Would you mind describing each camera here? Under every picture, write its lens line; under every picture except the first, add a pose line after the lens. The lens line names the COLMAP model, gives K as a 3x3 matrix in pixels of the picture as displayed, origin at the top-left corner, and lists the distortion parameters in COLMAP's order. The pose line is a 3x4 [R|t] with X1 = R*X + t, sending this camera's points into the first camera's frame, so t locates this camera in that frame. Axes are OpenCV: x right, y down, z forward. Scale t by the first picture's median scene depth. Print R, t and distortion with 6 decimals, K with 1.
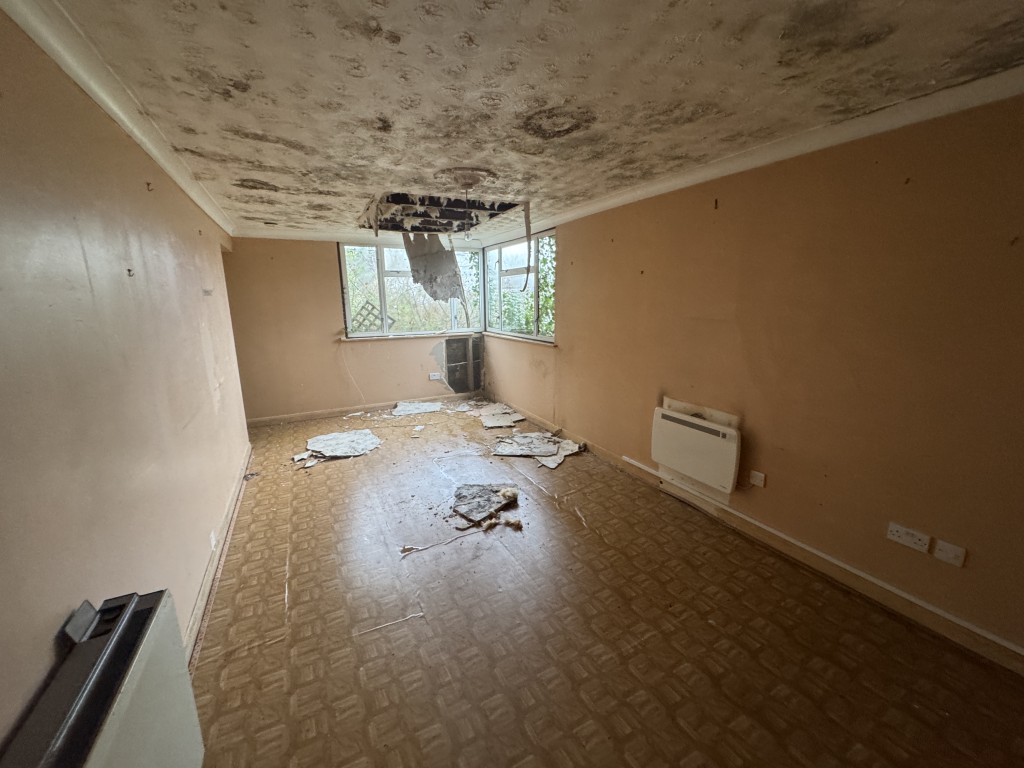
lens RADIAL K [[410.1, 0, 512.0], [0, 410.1, 384.0], [0, 0, 1]] dist [0.002464, 0.000213]
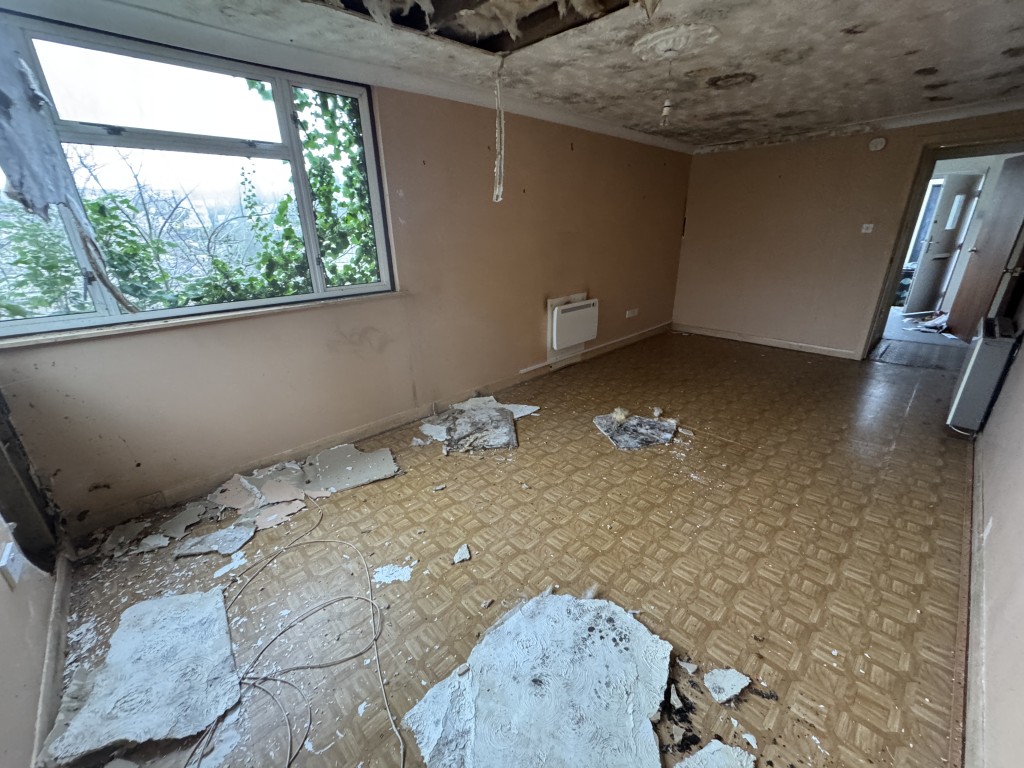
lens RADIAL K [[410.1, 0, 512.0], [0, 410.1, 384.0], [0, 0, 1]] dist [0.002464, 0.000213]
pose [[-0.275281, -0.323161, 0.905421, -0.679898], [0.224056, 0.894307, 0.387316, -0.206899], [-0.934890, 0.309486, -0.173779, 1.164902]]
